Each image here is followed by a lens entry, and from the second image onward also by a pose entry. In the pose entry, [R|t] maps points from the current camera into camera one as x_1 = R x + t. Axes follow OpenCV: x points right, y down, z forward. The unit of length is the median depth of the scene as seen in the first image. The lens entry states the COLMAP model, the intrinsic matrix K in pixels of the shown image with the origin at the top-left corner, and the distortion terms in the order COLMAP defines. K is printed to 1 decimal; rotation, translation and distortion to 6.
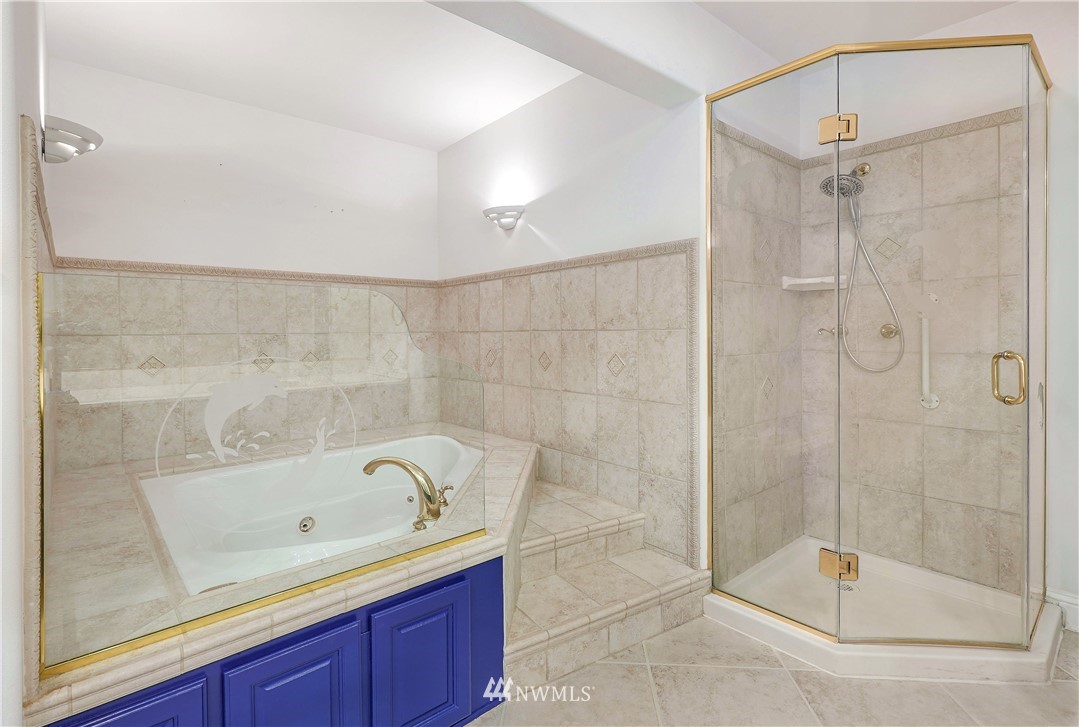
lens RADIAL K [[504.6, 0, 538.0], [0, 504.6, 339.0], [0, 0, 1]] dist [0.001471, 0.001331]
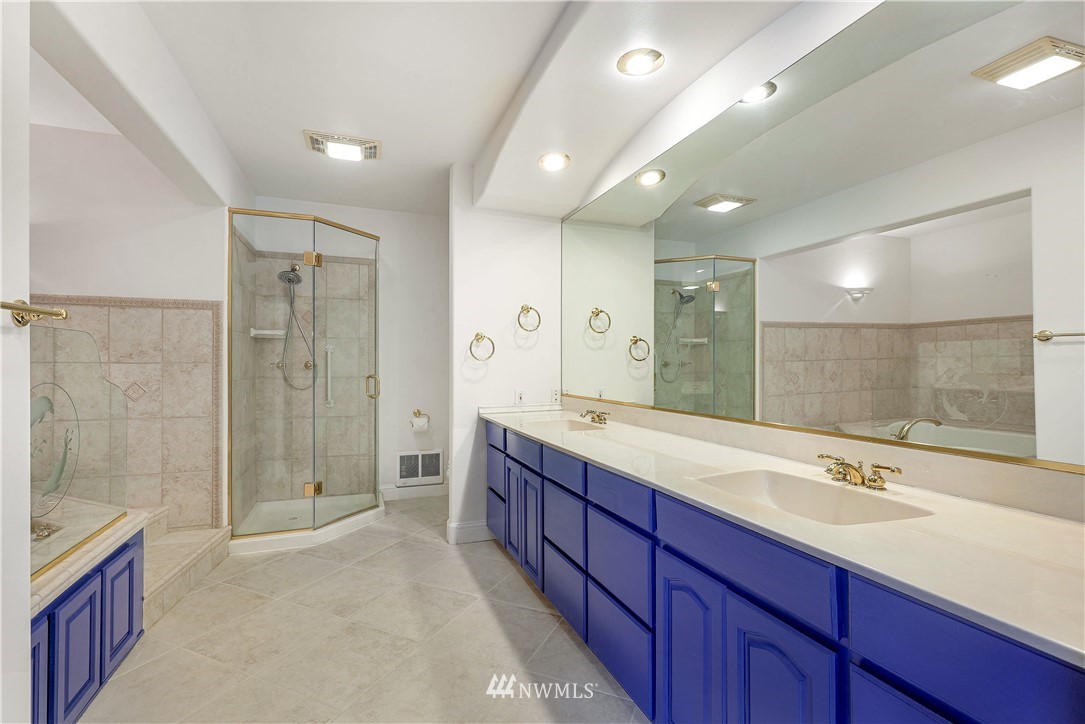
lens RADIAL K [[490.3, 0, 542.5], [0, 490.3, 362.0], [0, 0, 1]] dist [-0.000944, 0.000340]
pose [[0.329068, 0.012081, 0.944229, -0.678322], [0.008196, 0.999844, -0.015649, 0.006544], [-0.944271, 0.012889, 0.328918, -0.327586]]
